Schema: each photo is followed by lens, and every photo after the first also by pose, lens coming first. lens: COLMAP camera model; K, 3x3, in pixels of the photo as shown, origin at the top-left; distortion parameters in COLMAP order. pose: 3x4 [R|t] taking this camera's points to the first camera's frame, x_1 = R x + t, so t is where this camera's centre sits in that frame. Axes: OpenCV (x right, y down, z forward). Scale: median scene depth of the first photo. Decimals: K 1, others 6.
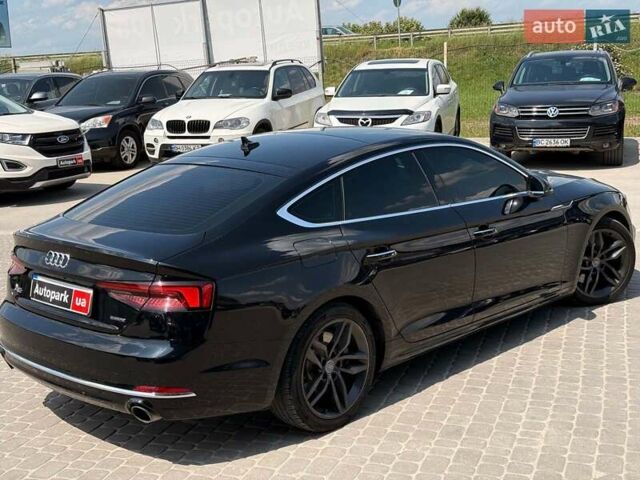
lens RADIAL K [[885.4, 0, 308.9], [0, 885.4, 244.5], [0, 0, 1]] dist [0.171498, 0.000000]
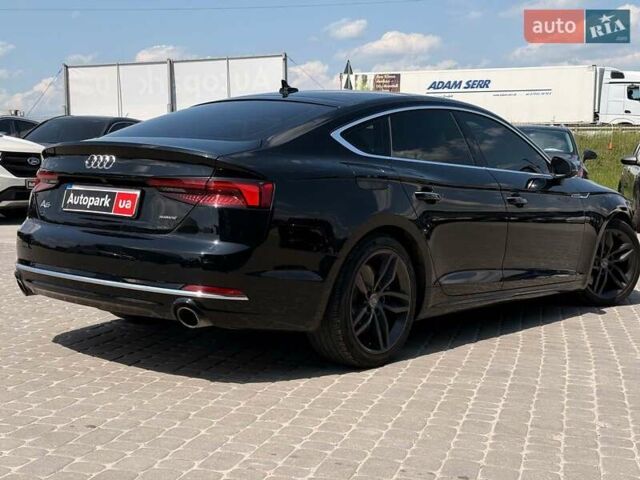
lens RADIAL K [[885.4, 0, 319.0], [0, 885.4, 244.2], [0, 0, 1]] dist [0.171498, 0.000000]
pose [[0.994585, 0.062359, 0.083141, -0.116512], [-0.052533, 0.991913, -0.115534, 0.187262], [-0.089674, 0.110541, 0.989818, 0.050615]]
